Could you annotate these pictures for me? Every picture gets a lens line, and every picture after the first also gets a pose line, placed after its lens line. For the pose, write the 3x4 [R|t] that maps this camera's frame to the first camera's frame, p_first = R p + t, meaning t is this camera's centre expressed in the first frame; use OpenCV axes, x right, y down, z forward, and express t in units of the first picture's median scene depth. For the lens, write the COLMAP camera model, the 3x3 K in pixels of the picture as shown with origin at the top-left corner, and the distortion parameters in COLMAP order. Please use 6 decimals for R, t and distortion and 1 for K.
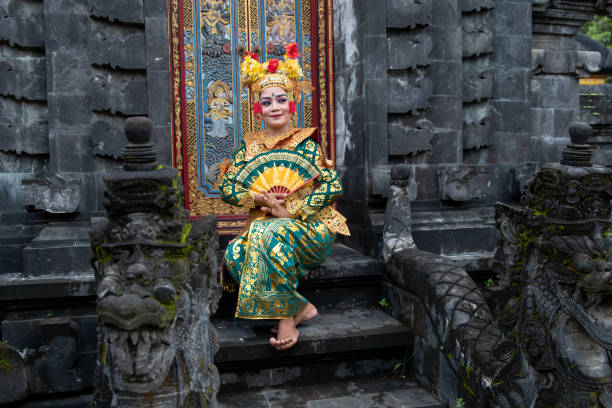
lens RADIAL K [[637.3, 0, 306.0], [0, 637.3, 204.0], [0, 0, 1]] dist [-0.044375, 0.019543]
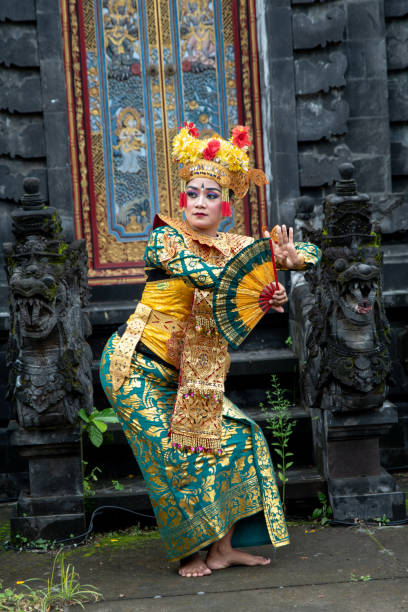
lens RADIAL K [[1783.5, 0, 204.0], [0, 1783.5, 306.0], [0, 0, 1]] dist [0.228487, 0.543945]
pose [[0.982630, -0.026510, -0.183671, 0.469757], [0.026355, 0.999647, -0.003290, 0.102540], [0.183694, -0.001607, 0.982982, -1.601186]]
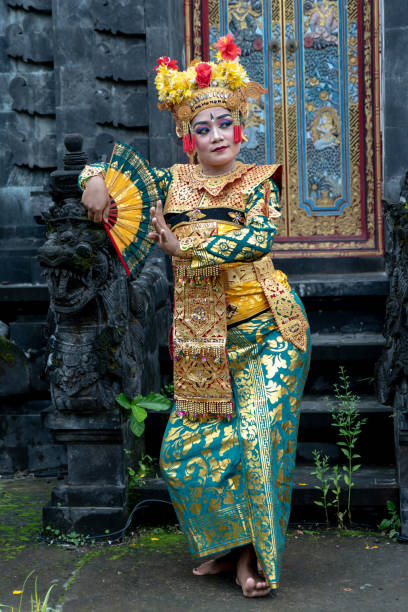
lens RADIAL K [[1279.2, 0, 204.0], [0, 1279.2, 306.0], [0, 0, 1]] dist [0.039308, 0.165791]
pose [[0.936074, 0.021761, -0.351131, 0.495453], [-0.016488, 0.999702, 0.018000, 0.094287], [0.351418, -0.011060, 0.936153, -0.774982]]
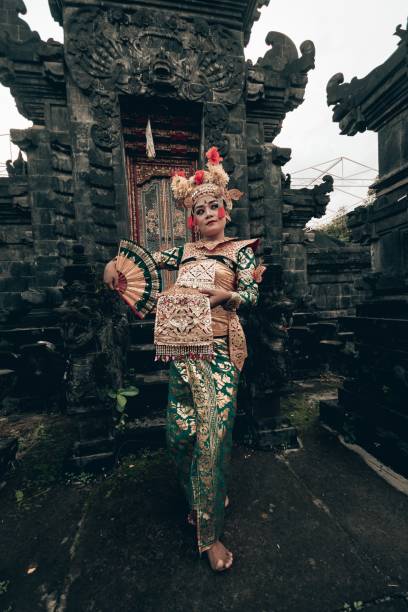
lens RADIAL K [[266.5, 0, 208.3], [0, 266.5, 308.8], [0, 0, 1]] dist [0.018676, 0.000061]
pose [[0.997947, -0.022305, -0.060035, 0.148005], [0.020277, 0.999210, -0.034181, 0.080206], [0.060750, 0.032894, 0.997611, -0.016344]]
